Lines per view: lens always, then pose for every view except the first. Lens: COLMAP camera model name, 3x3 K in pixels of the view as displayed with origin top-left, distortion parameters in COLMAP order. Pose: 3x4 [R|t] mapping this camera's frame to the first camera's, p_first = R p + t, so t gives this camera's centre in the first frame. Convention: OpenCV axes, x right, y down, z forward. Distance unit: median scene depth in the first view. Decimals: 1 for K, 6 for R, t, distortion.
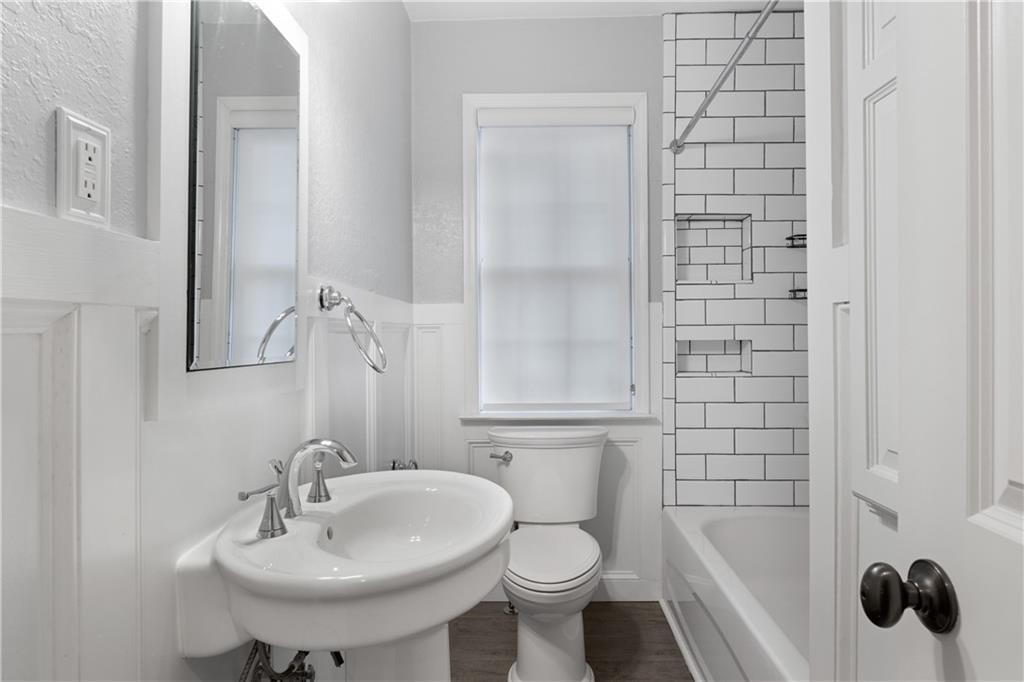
lens RADIAL K [[579.7, 0, 517.9], [0, 579.7, 355.0], [0, 0, 1]] dist [-0.017169, -0.000032]
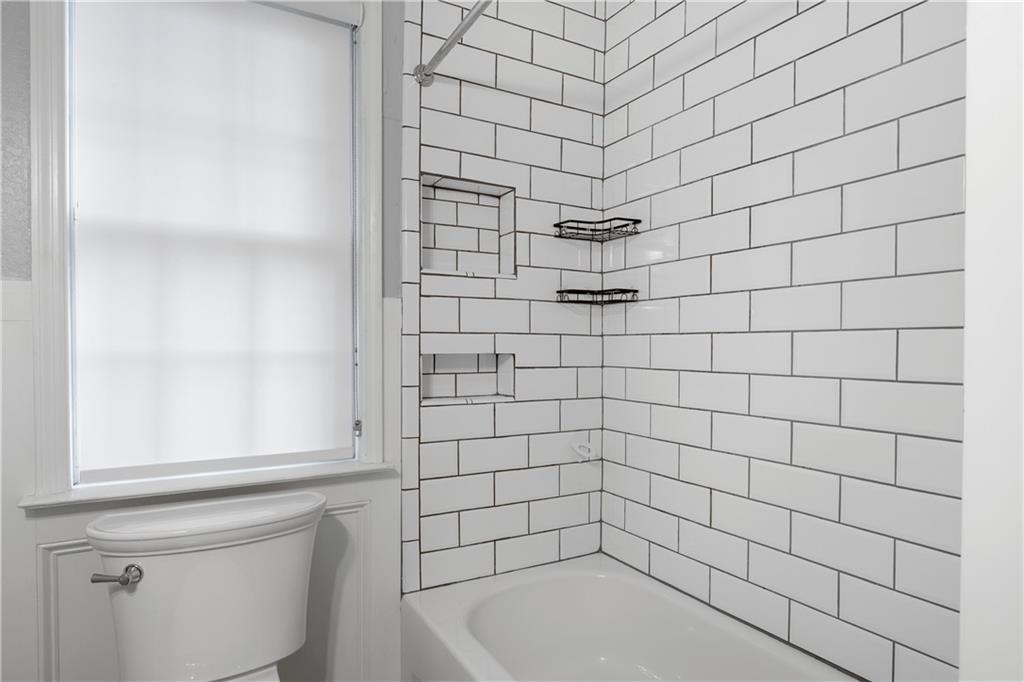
lens RADIAL K [[579.7, 0, 517.9], [0, 579.7, 355.0], [0, 0, 1]] dist [-0.017169, -0.000032]
pose [[0.849750, 0.000652, 0.527185, 0.005235], [0.010253, 0.999790, -0.017764, -0.010413], [-0.527086, 0.020500, 0.849565, 0.345982]]
